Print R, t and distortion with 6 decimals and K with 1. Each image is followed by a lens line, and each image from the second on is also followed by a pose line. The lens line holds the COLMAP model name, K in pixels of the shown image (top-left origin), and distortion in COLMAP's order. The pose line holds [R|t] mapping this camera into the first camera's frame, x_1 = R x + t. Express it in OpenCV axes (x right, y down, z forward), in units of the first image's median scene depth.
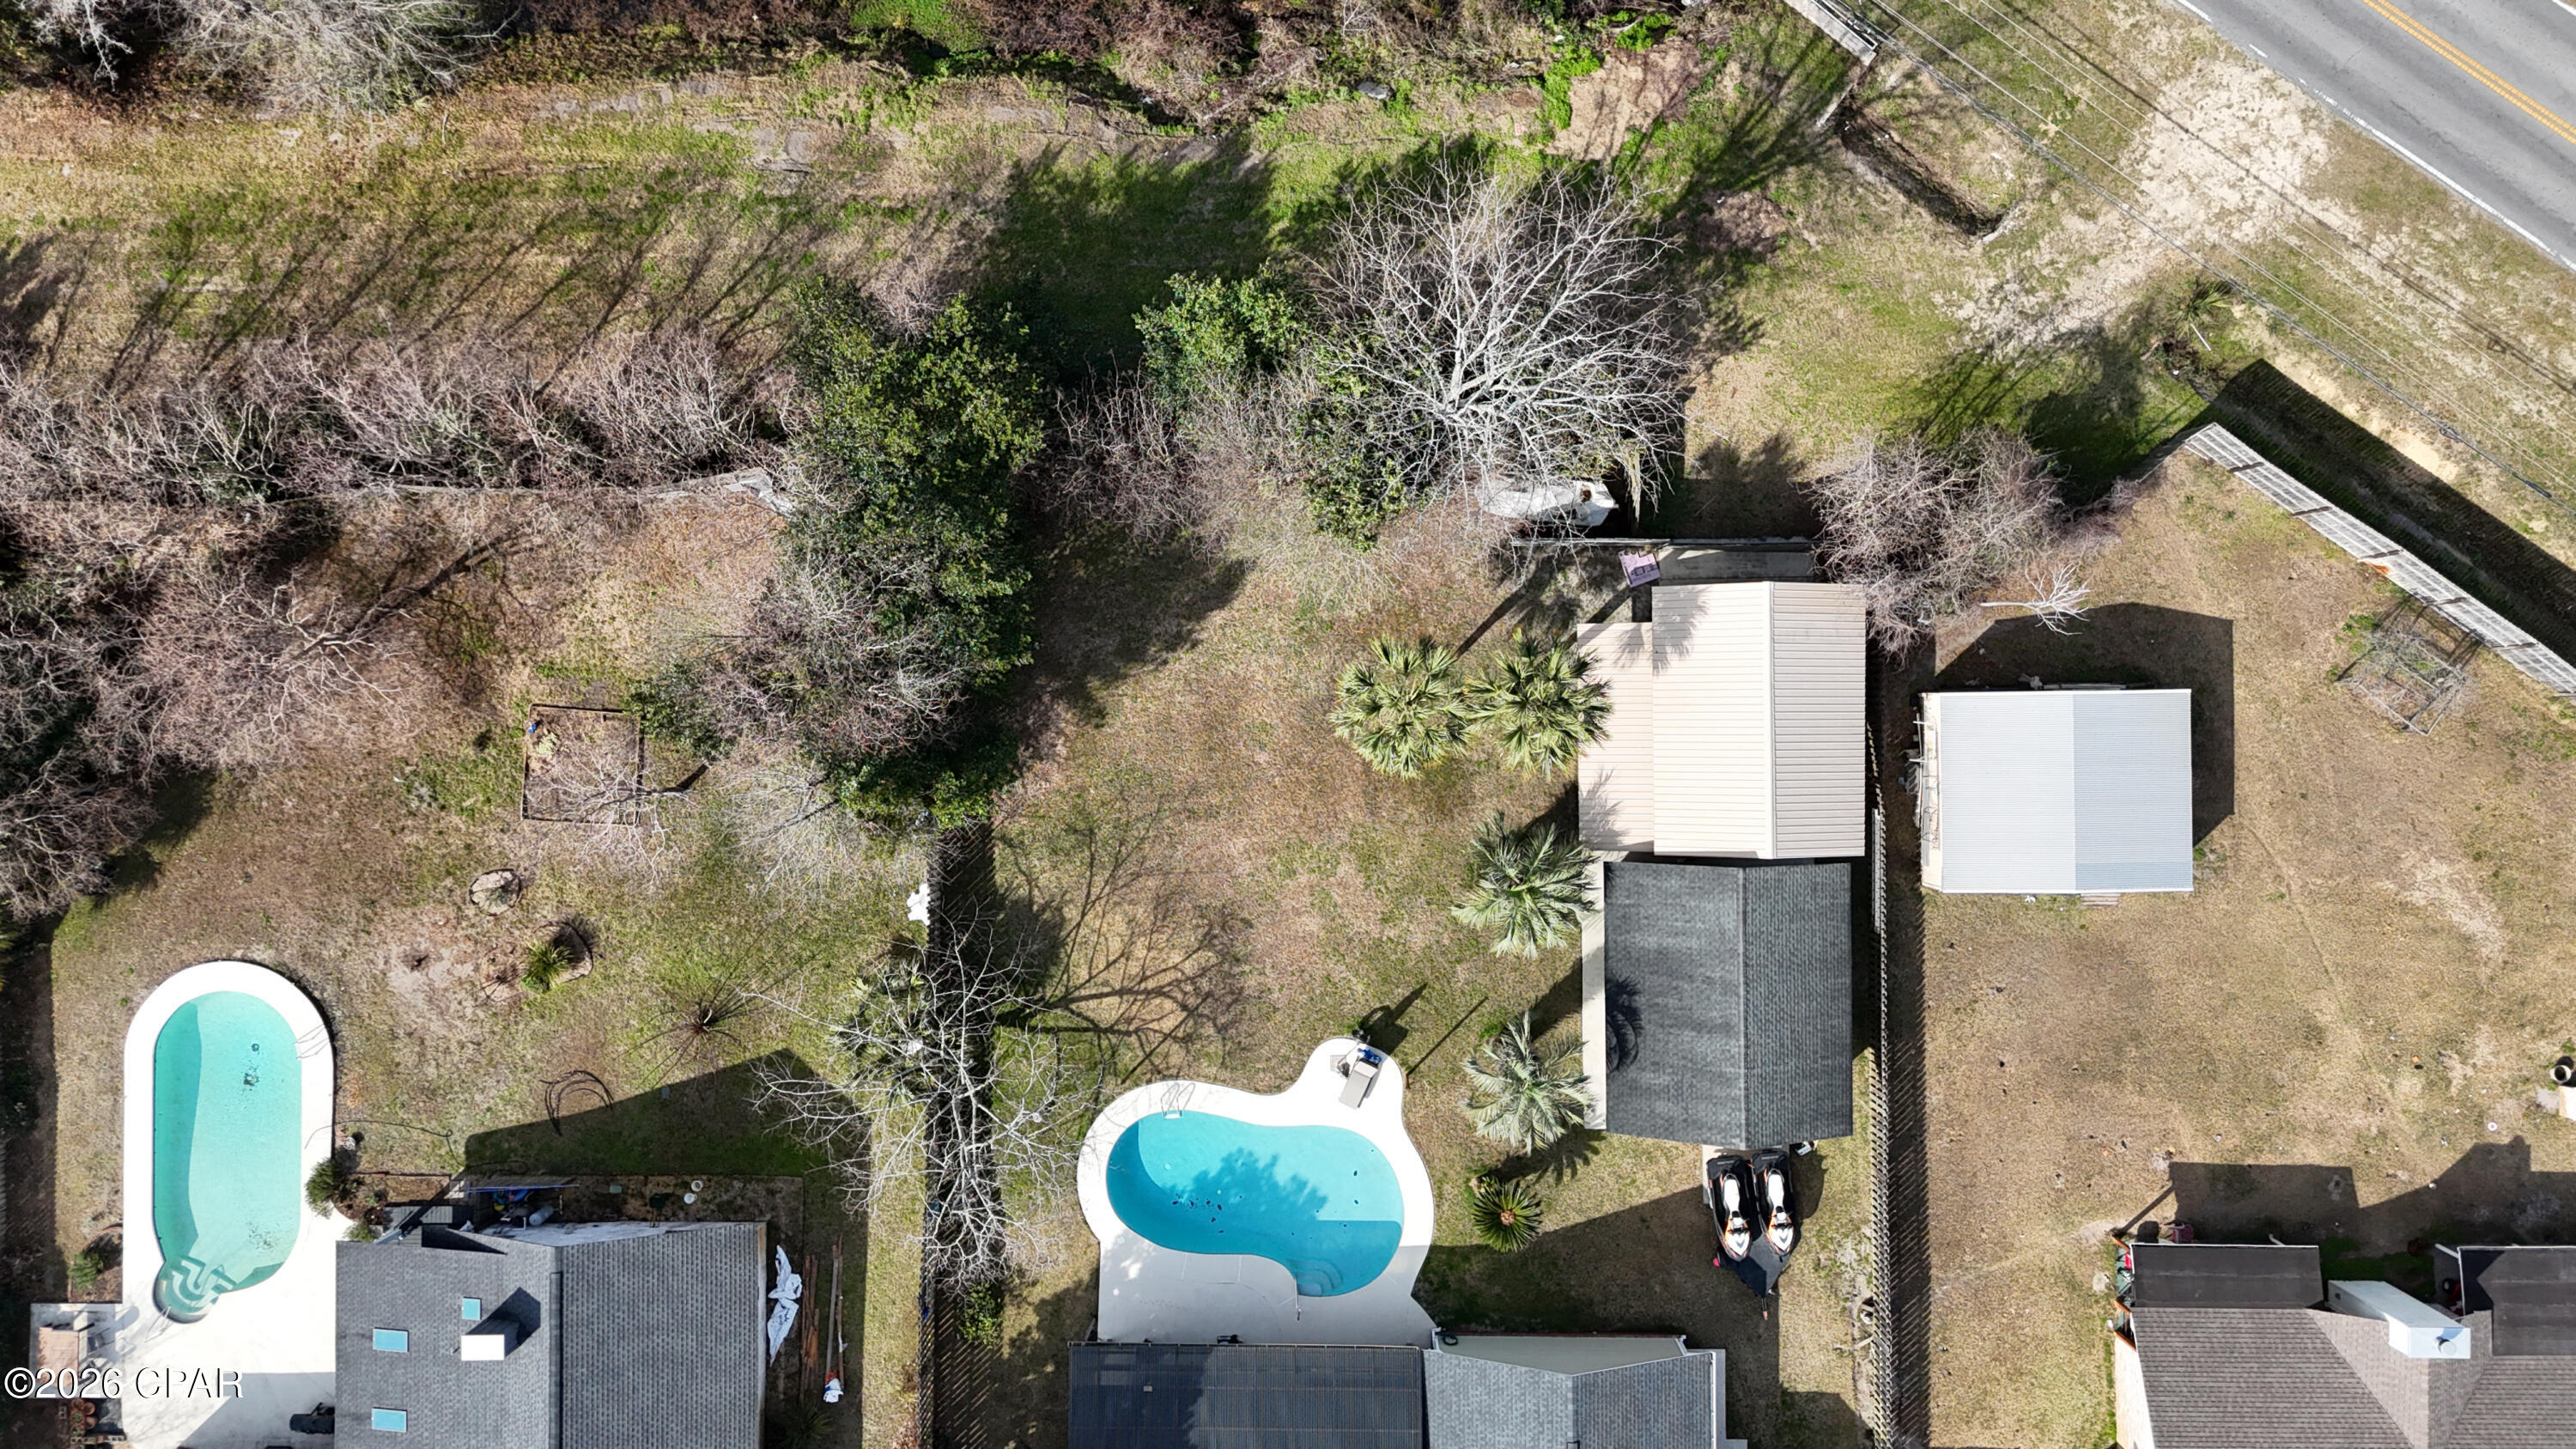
lens RADIAL K [[1903.2, 0, 1286.3], [0, 1903.2, 671.2], [0, 0, 1]] dist [0.072289, -0.067954]
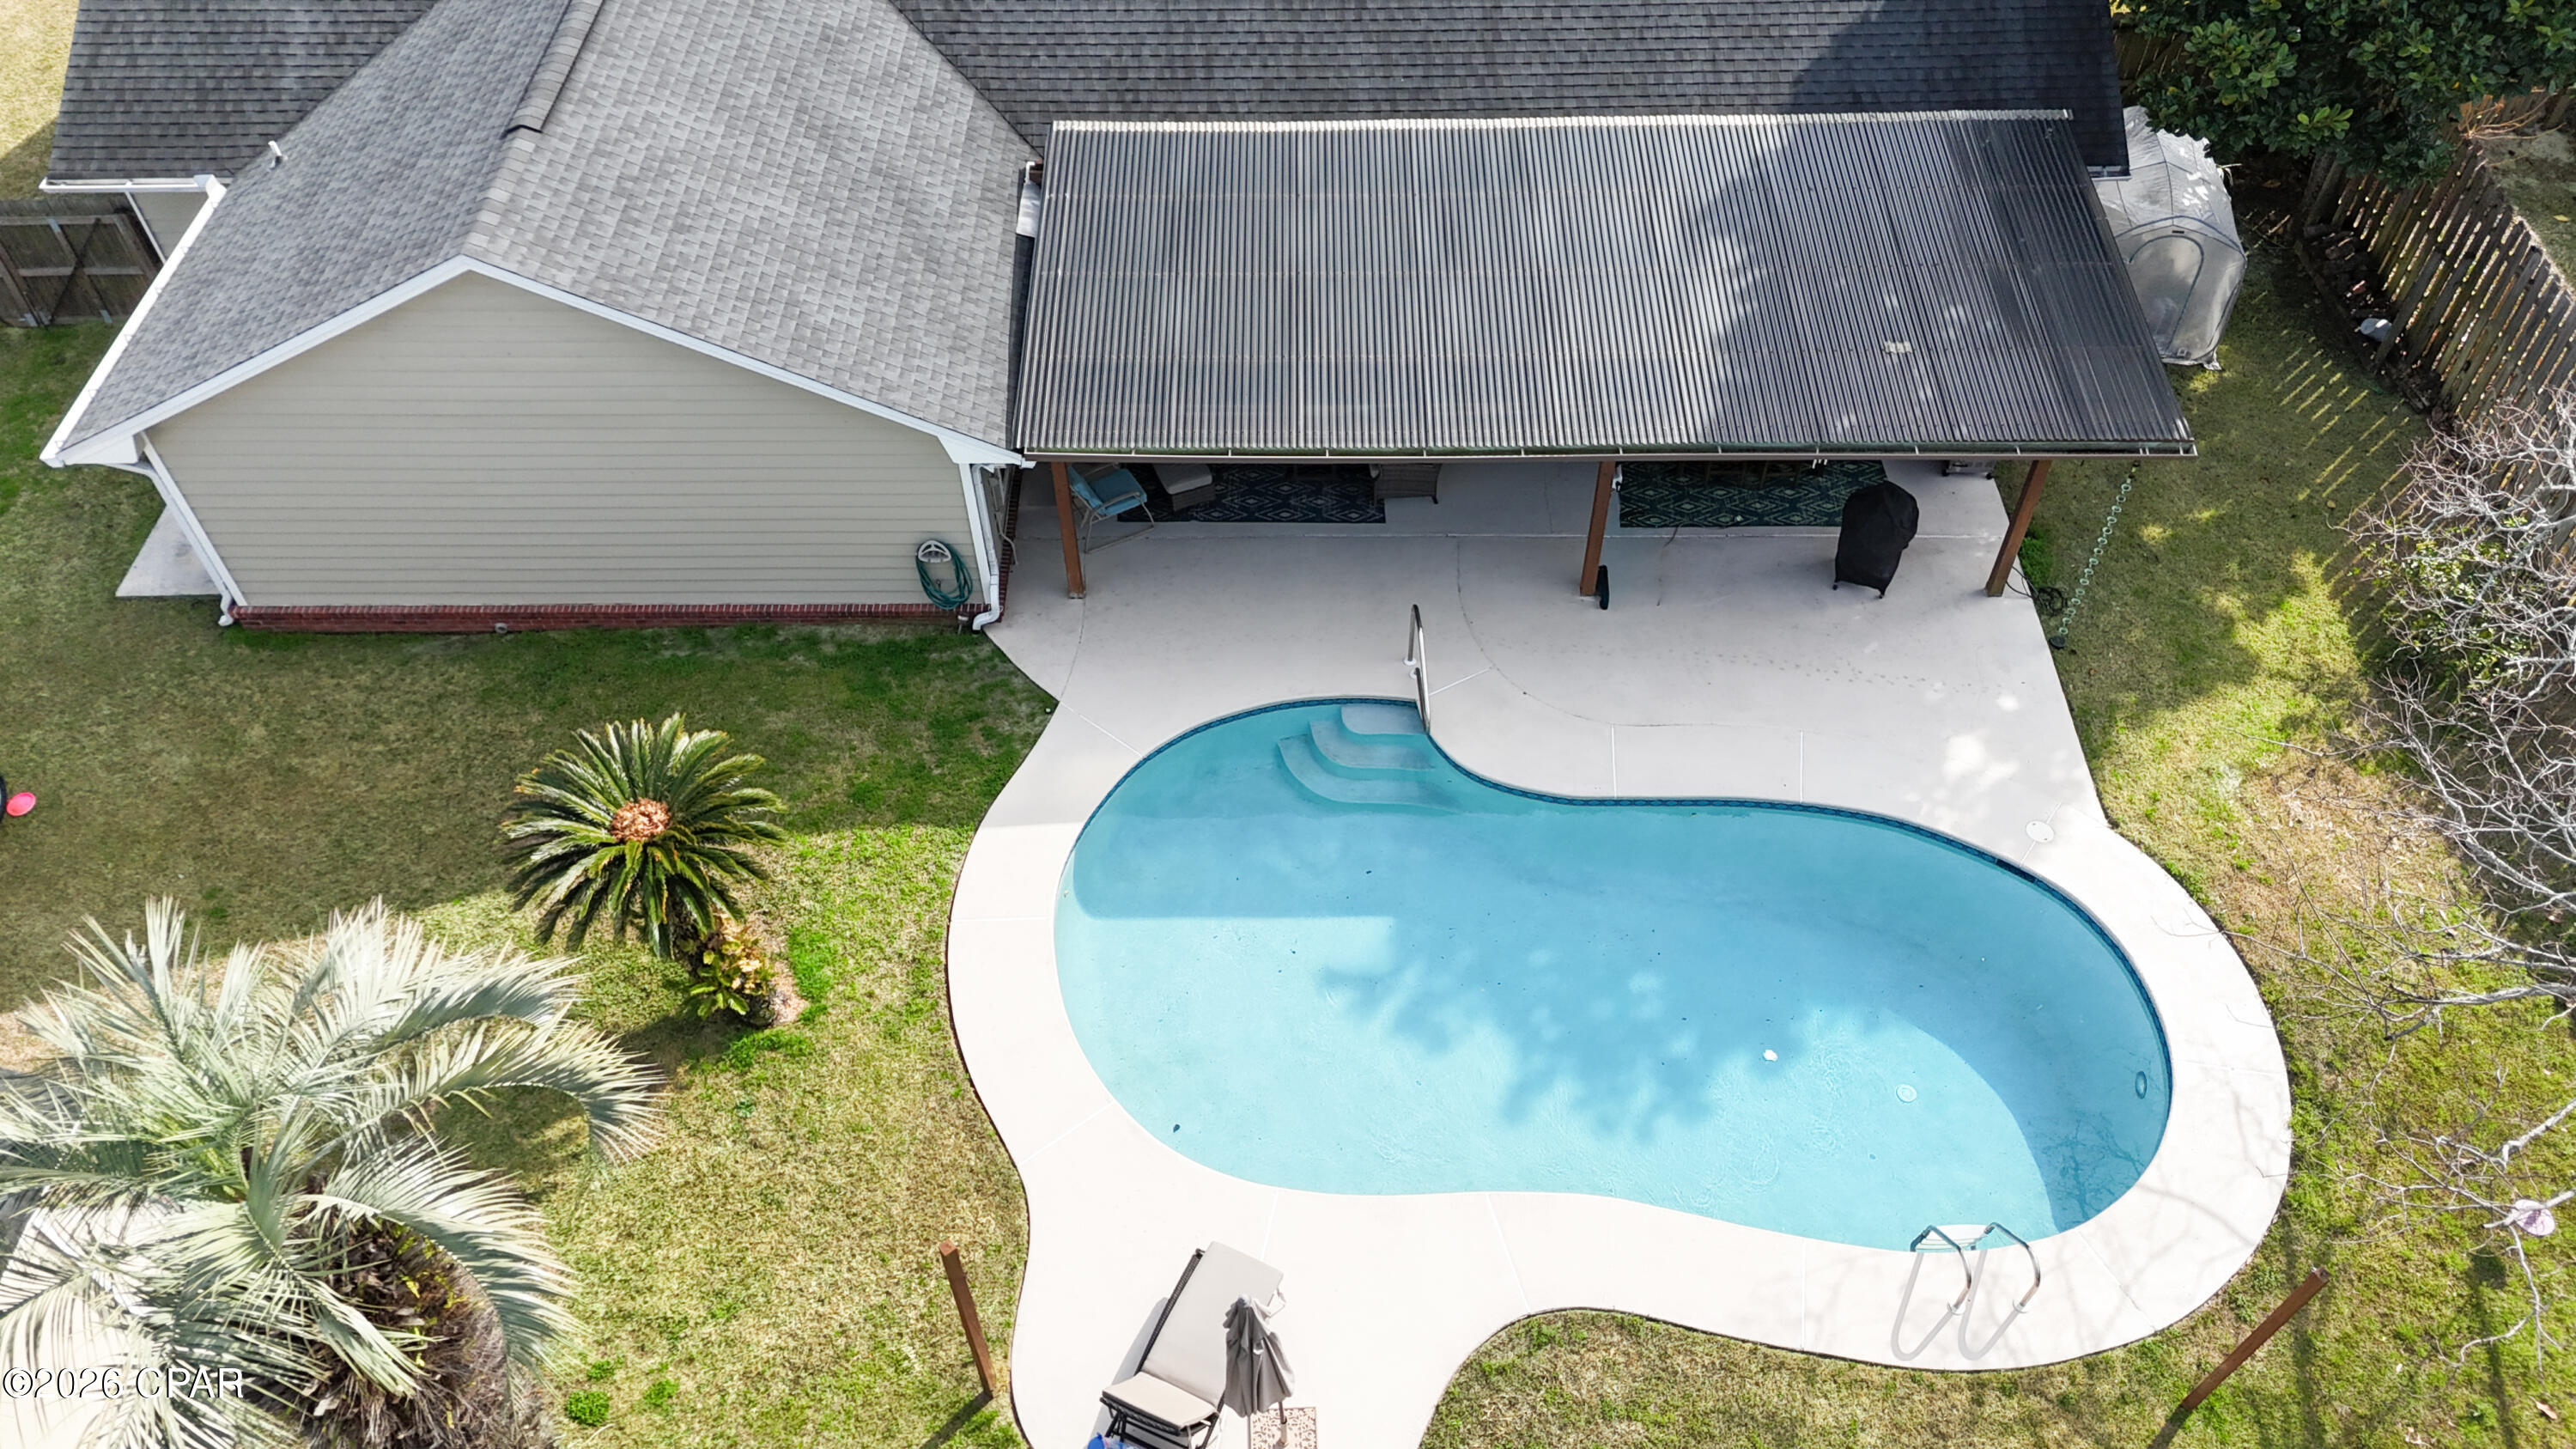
lens RADIAL K [[1903.2, 0, 1290.5], [0, 1903.2, 708.4], [0, 0, 1]] dist [0.072289, -0.067954]
pose [[-0.999244, 0.024120, 0.030481, 0.017581], [0.002719, -0.738884, 0.673827, 0.115521], [0.038775, 0.673400, 0.738260, 0.773387]]
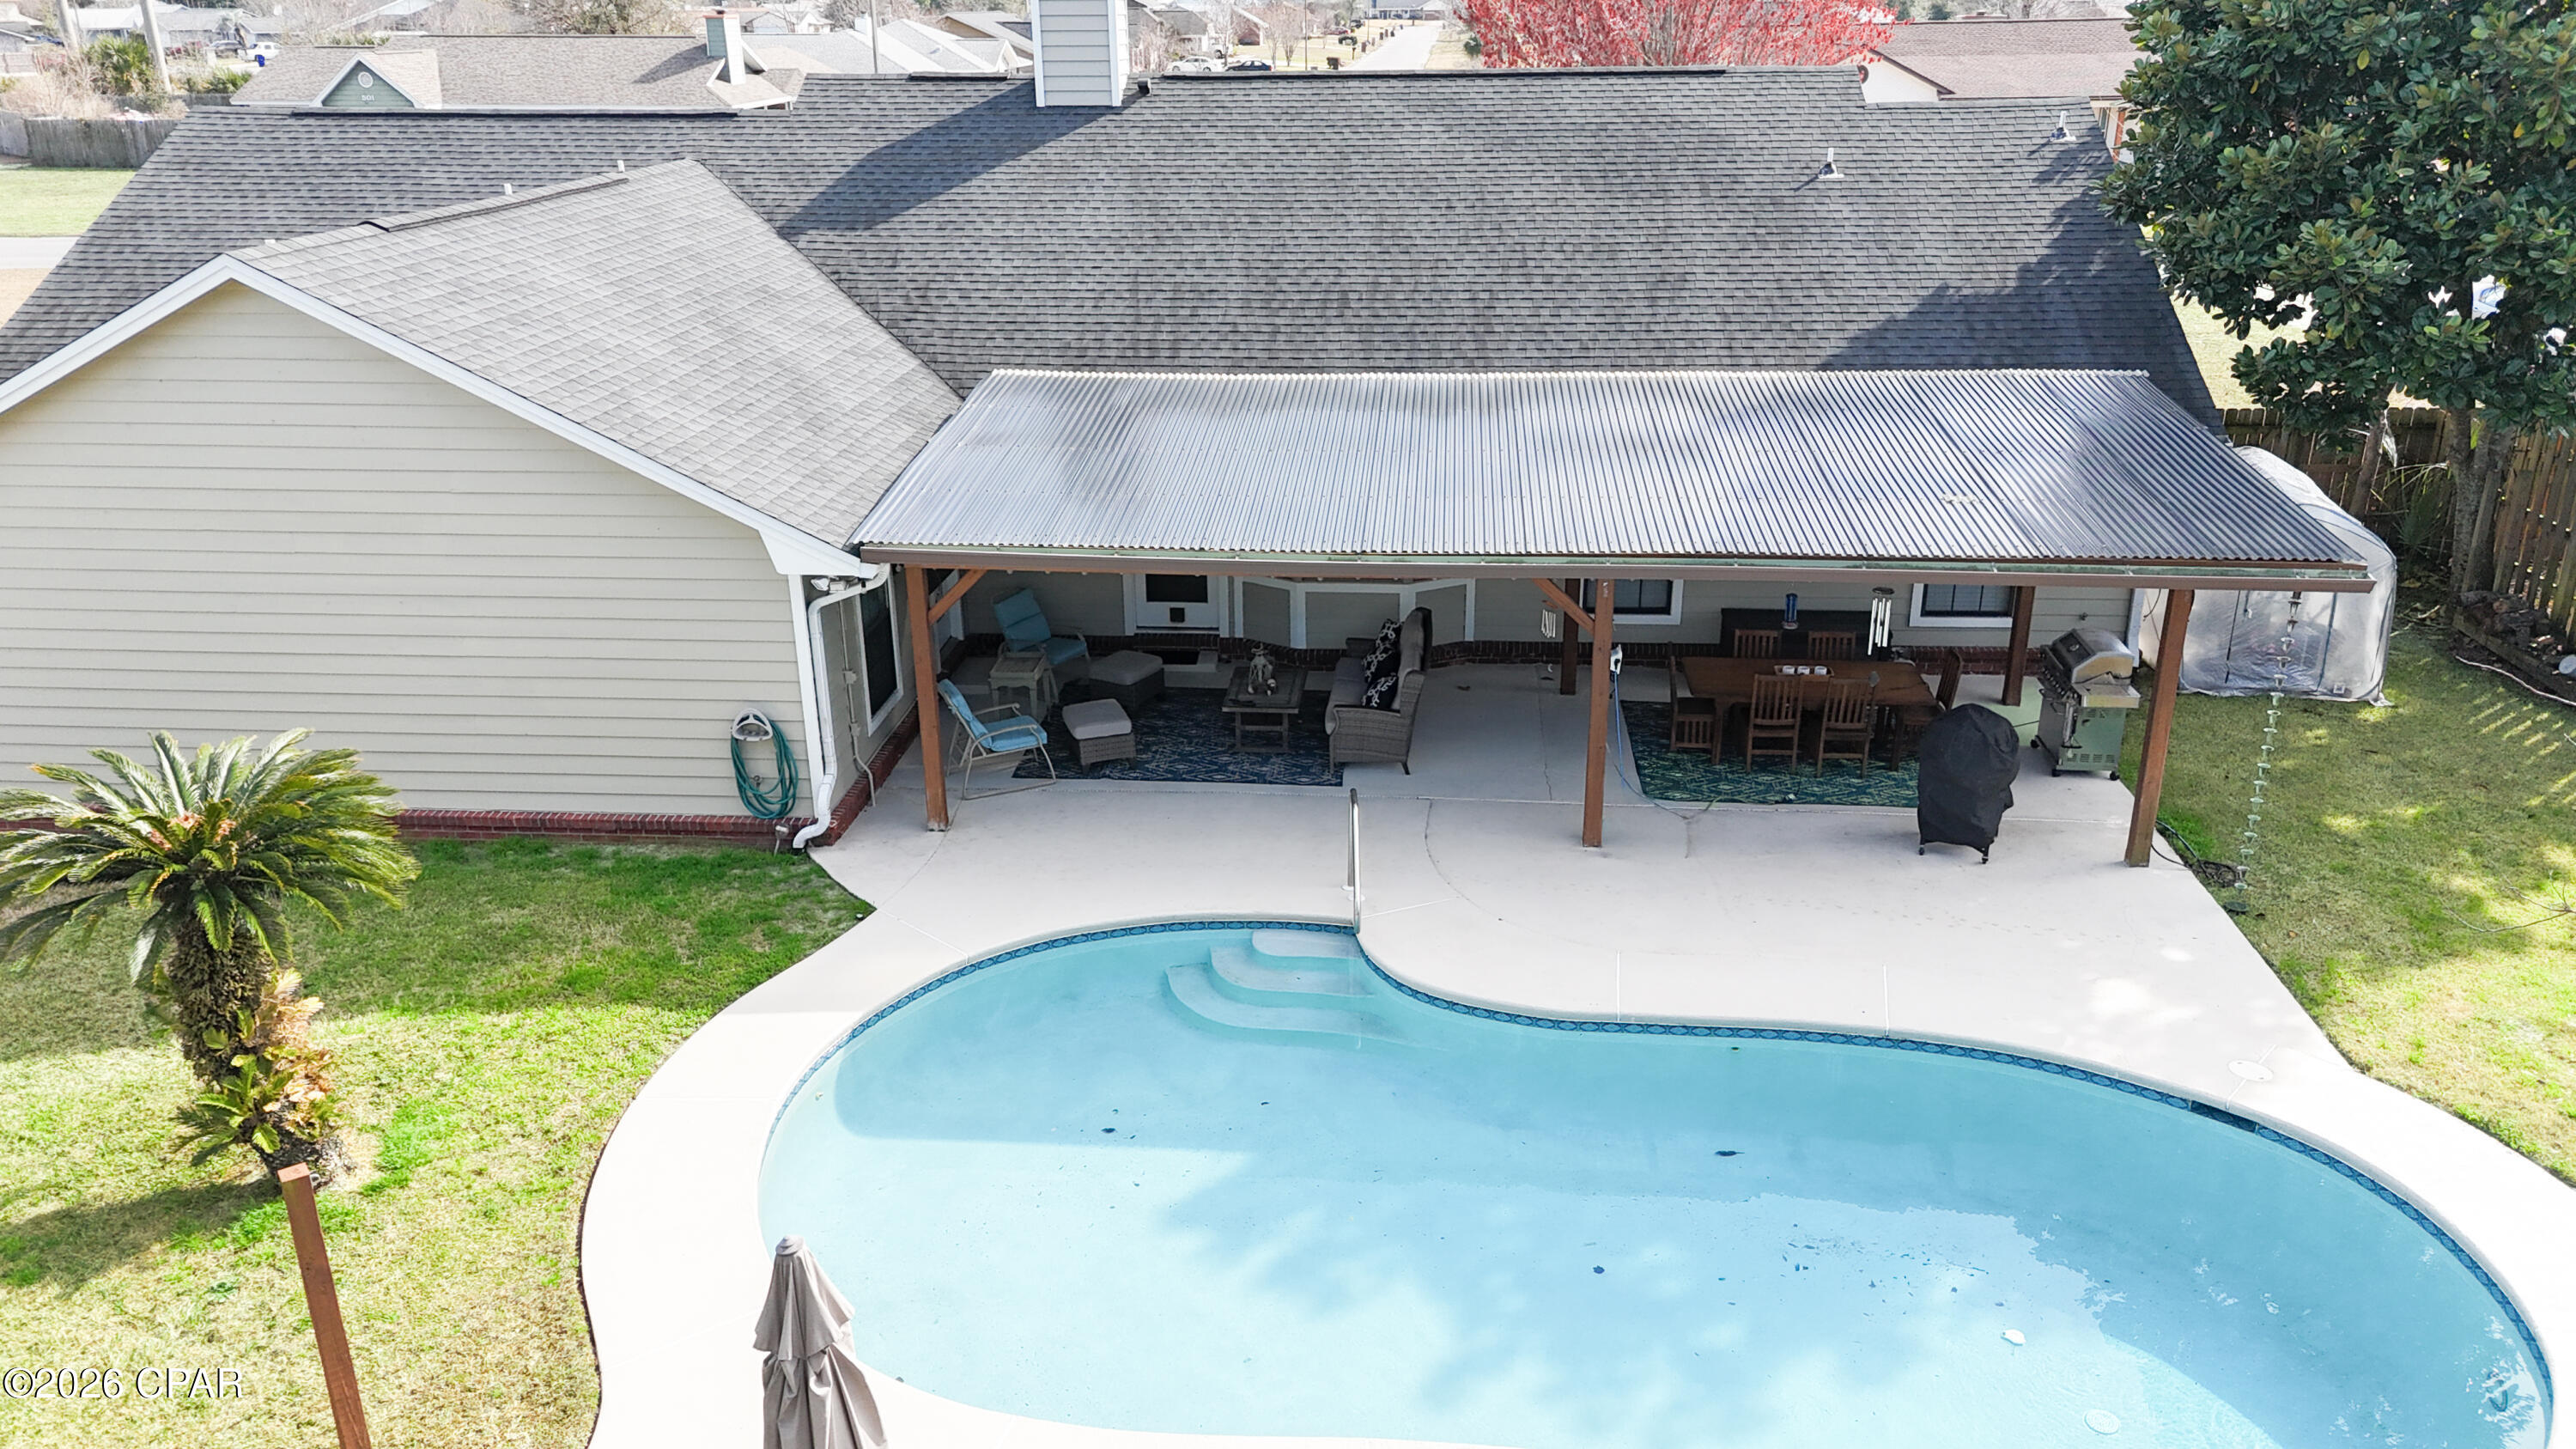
lens RADIAL K [[1903.2, 0, 1297.5], [0, 1903.2, 707.2], [0, 0, 1]] dist [0.072289, -0.067954]
pose [[-0.996126, 0.010302, 0.087326, -0.007278], [0.078709, -0.338303, 0.937740, 0.118107], [0.039204, 0.940981, 0.336182, 0.900601]]
